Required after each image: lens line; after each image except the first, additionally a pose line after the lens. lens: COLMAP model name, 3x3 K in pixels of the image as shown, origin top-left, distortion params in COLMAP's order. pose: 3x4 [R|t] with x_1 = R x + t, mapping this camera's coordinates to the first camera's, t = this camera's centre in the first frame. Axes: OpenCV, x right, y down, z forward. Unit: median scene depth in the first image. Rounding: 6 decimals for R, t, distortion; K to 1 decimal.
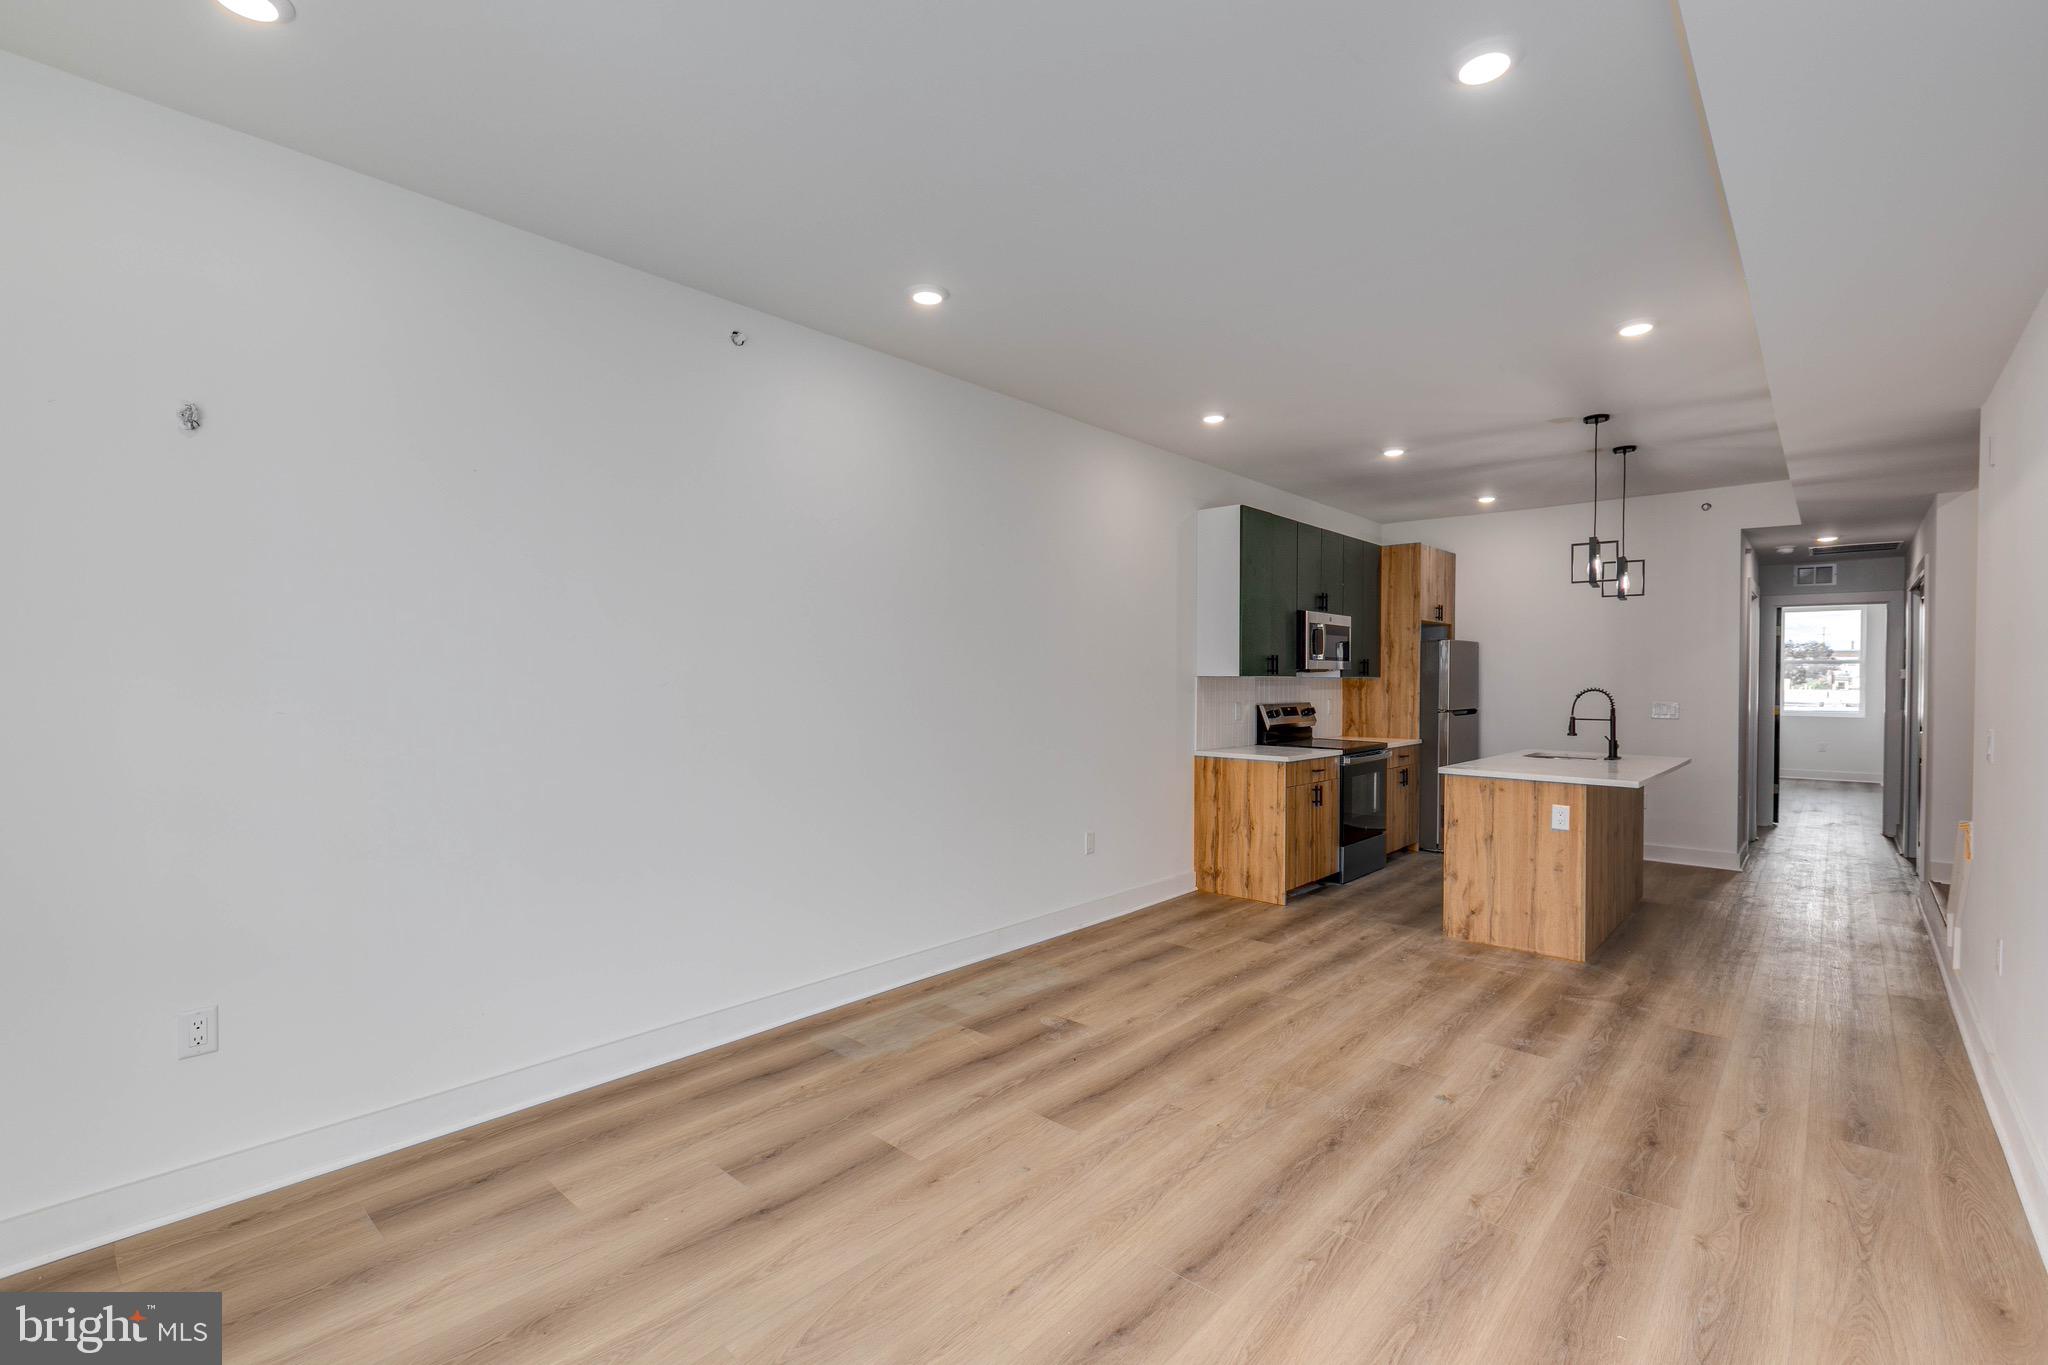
lens RADIAL K [[908.1, 0, 1022.1], [0, 908.1, 684.7], [0, 0, 1]] dist [0.004444, -0.001854]
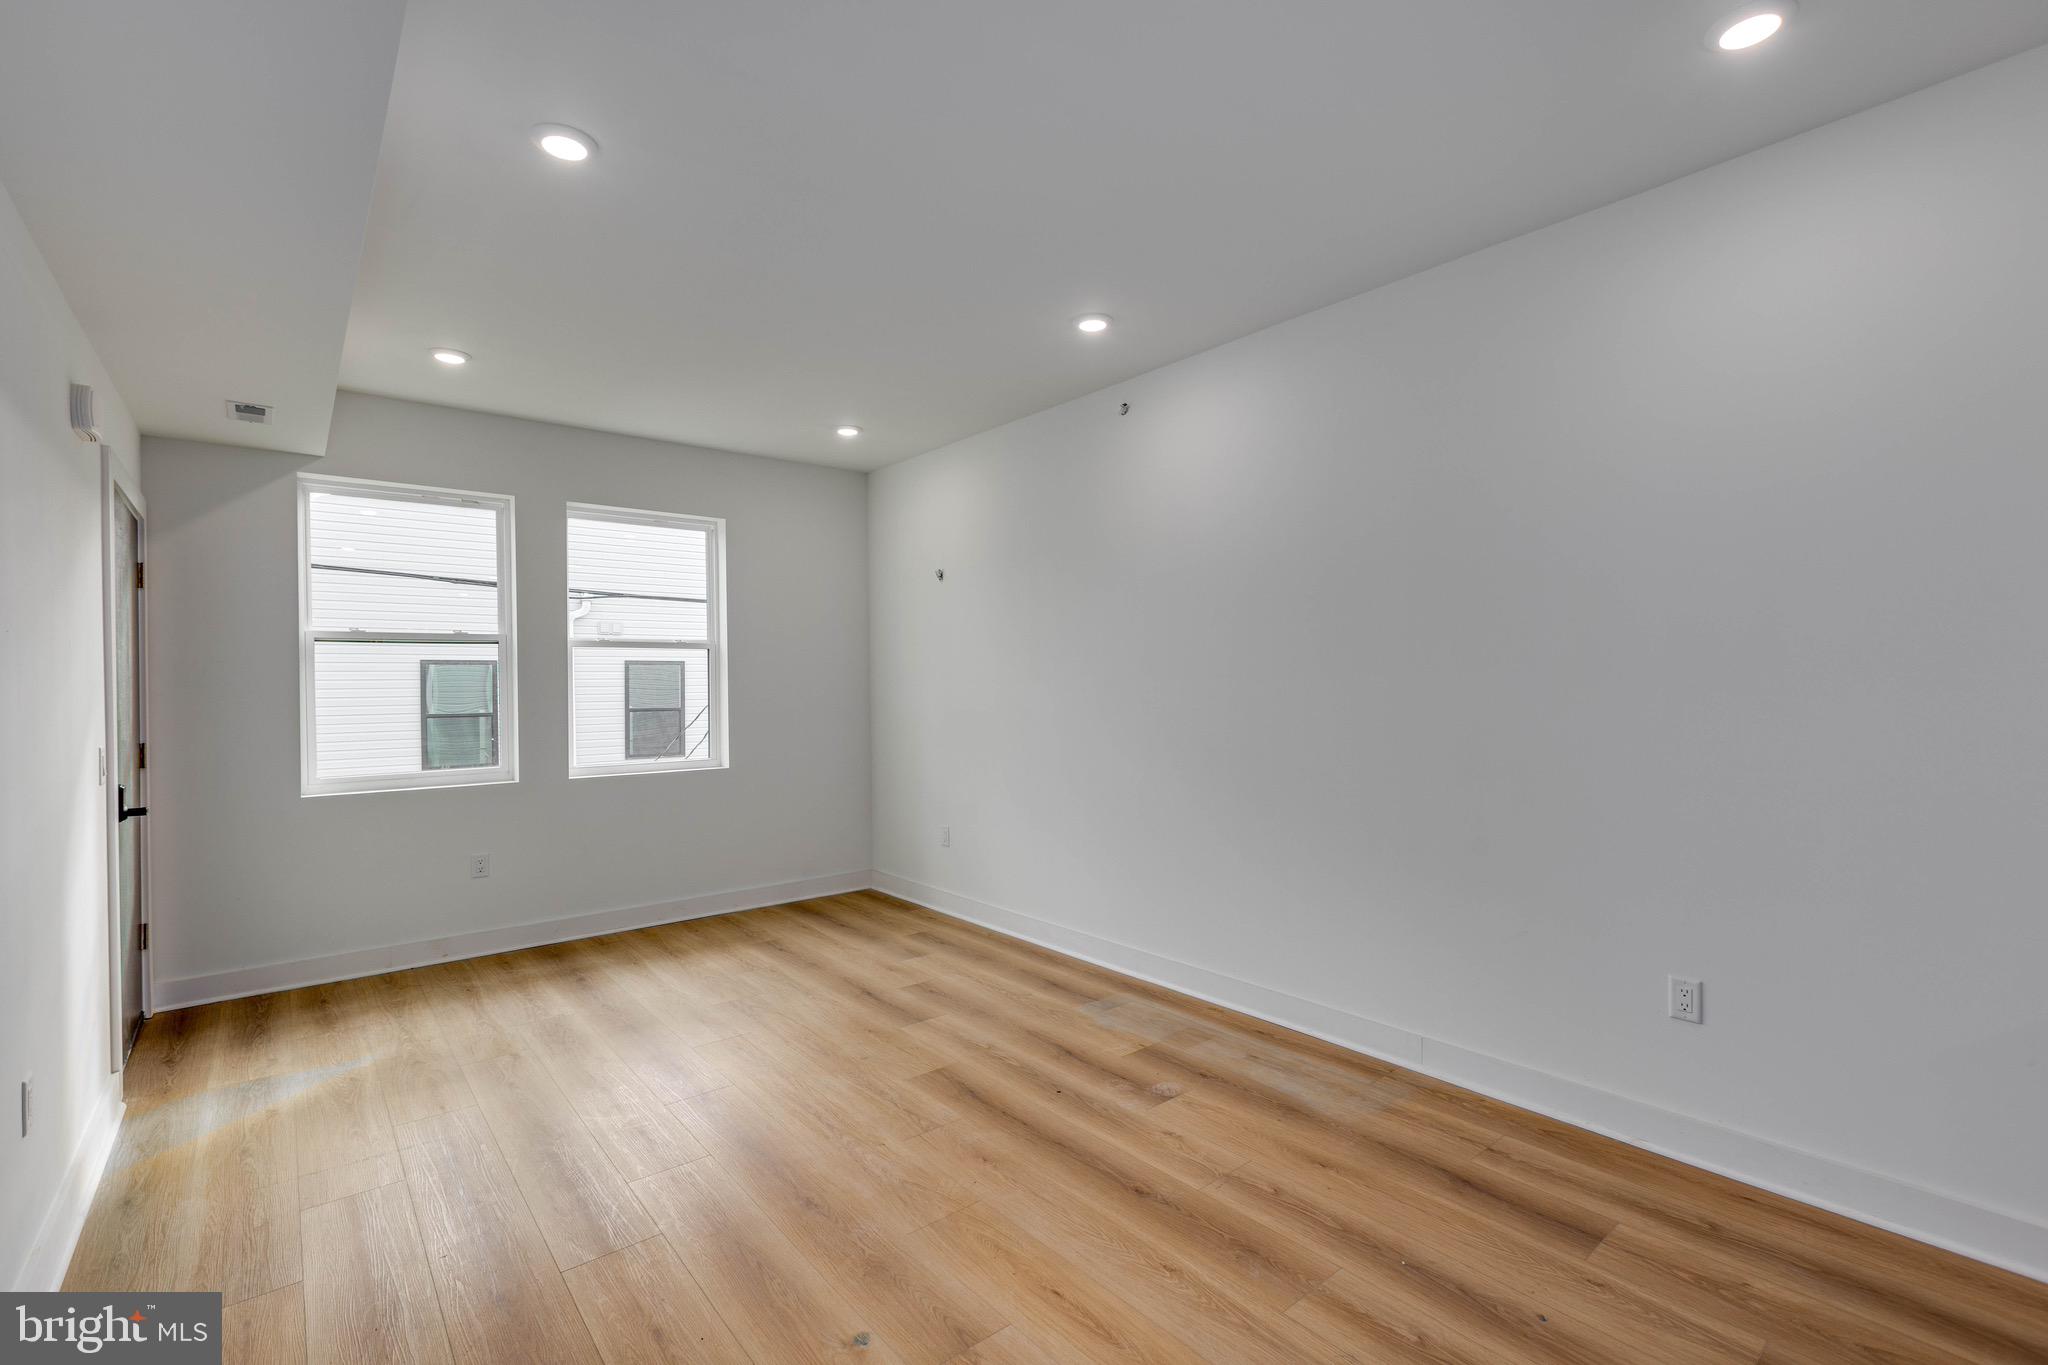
lens RADIAL K [[908.1, 0, 1020.0], [0, 908.1, 682.6], [0, 0, 1]] dist [0.004444, -0.001854]
pose [[-0.153484, -0.006595, -0.988129, 0.676799], [0.000609, 0.999977, -0.006769, 0.001314], [0.988151, -0.001641, -0.153477, 0.761113]]
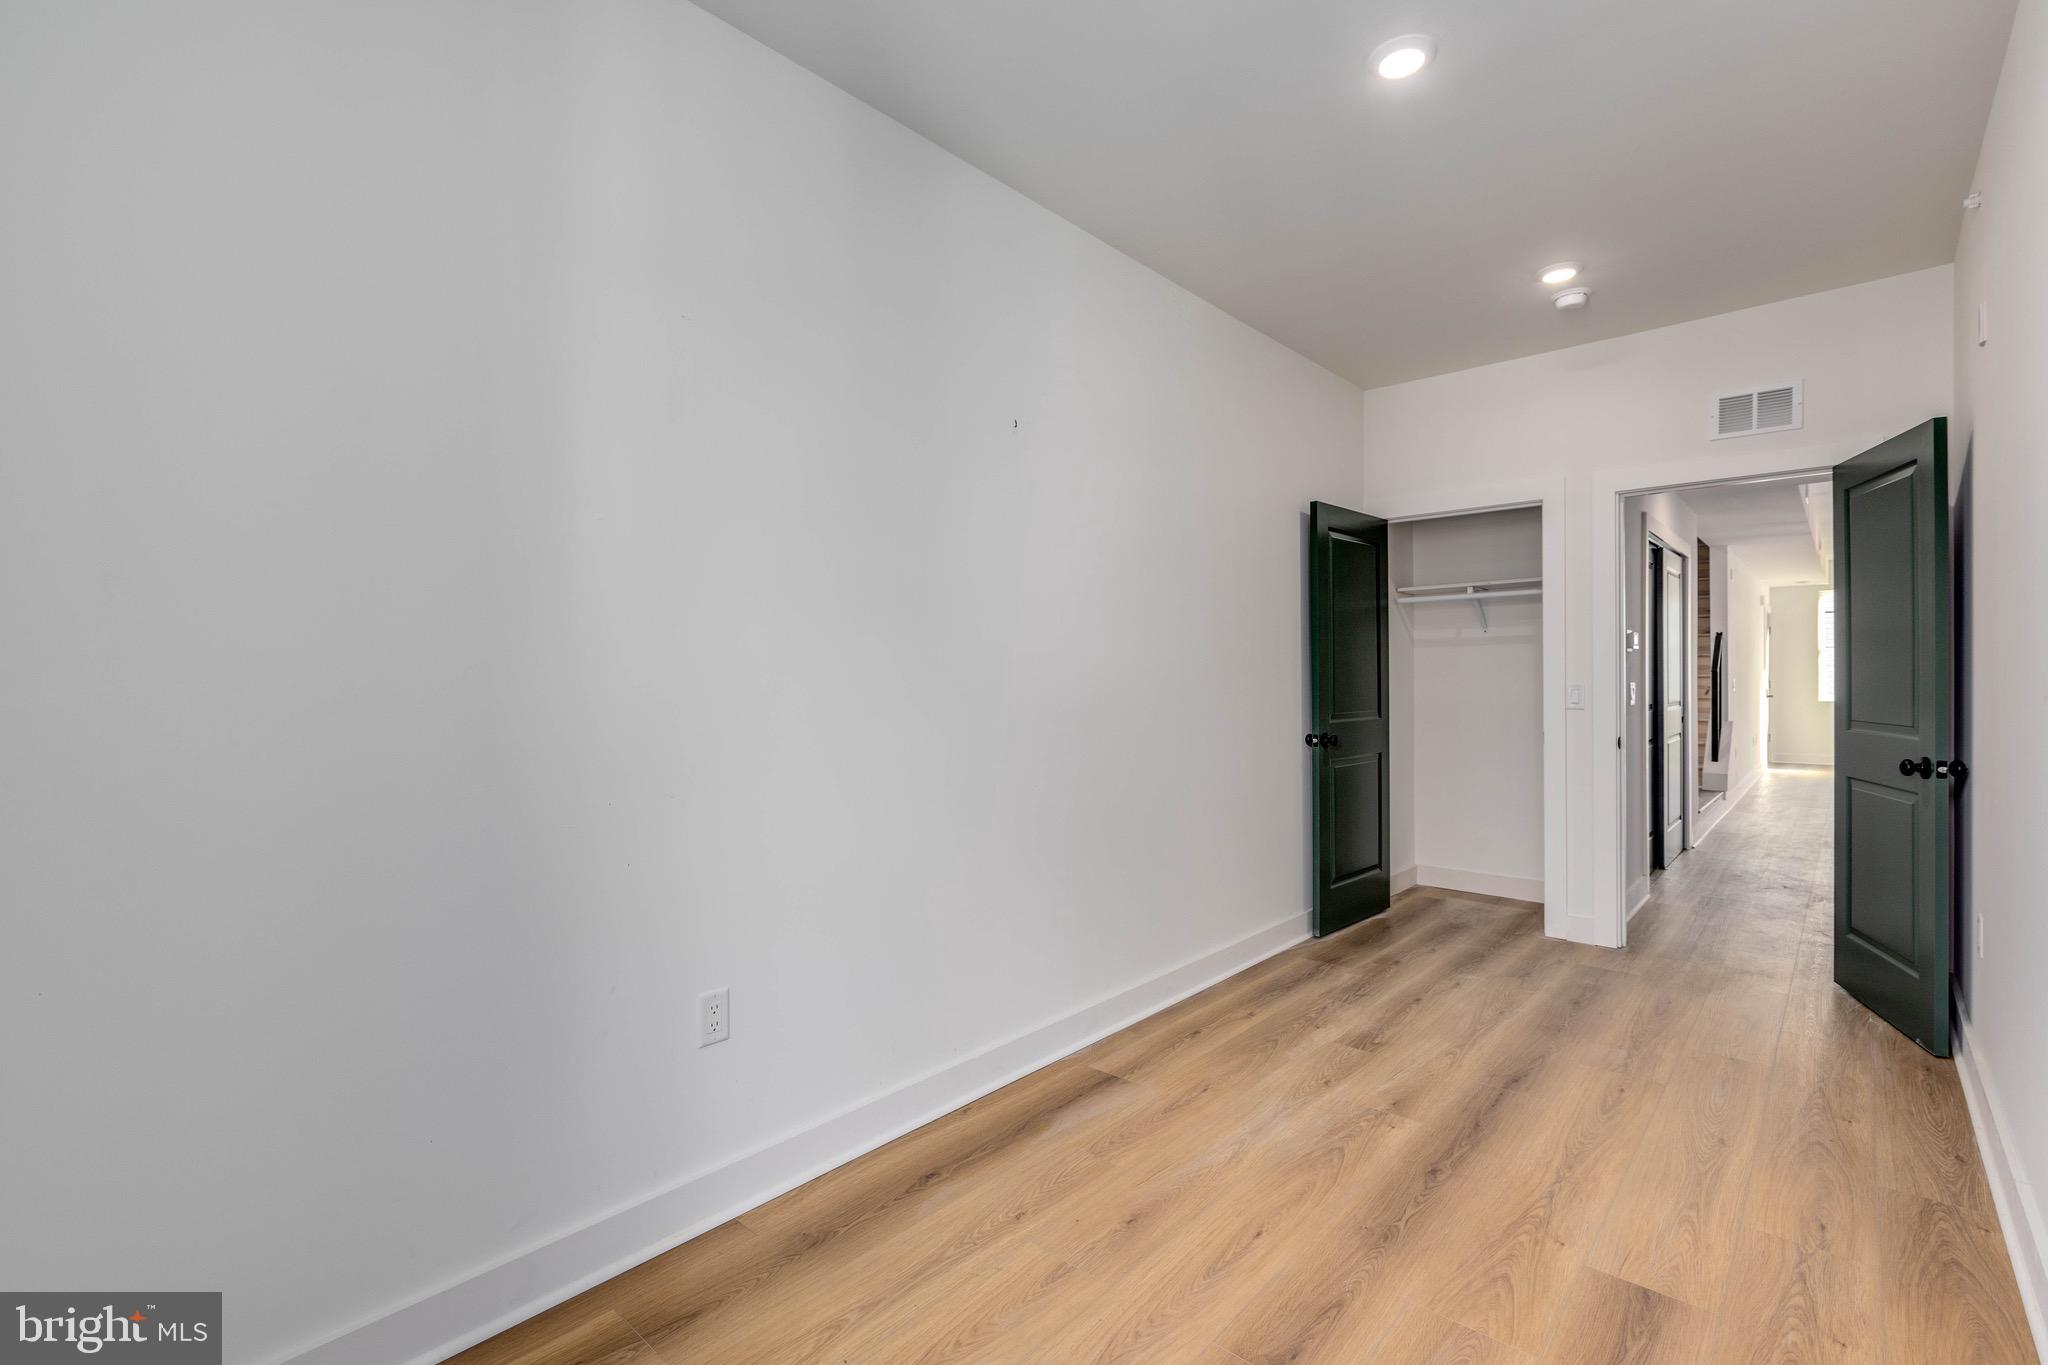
lens RADIAL K [[908.1, 0, 1027.6], [0, 908.1, 682.3], [0, 0, 1]] dist [0.004444, -0.001854]
pose [[-0.999980, -0.003920, 0.004979, 2.141695], [-0.003868, 0.999938, 0.010483, 0.030805], [-0.005020, 0.010463, -0.999933, 2.524352]]
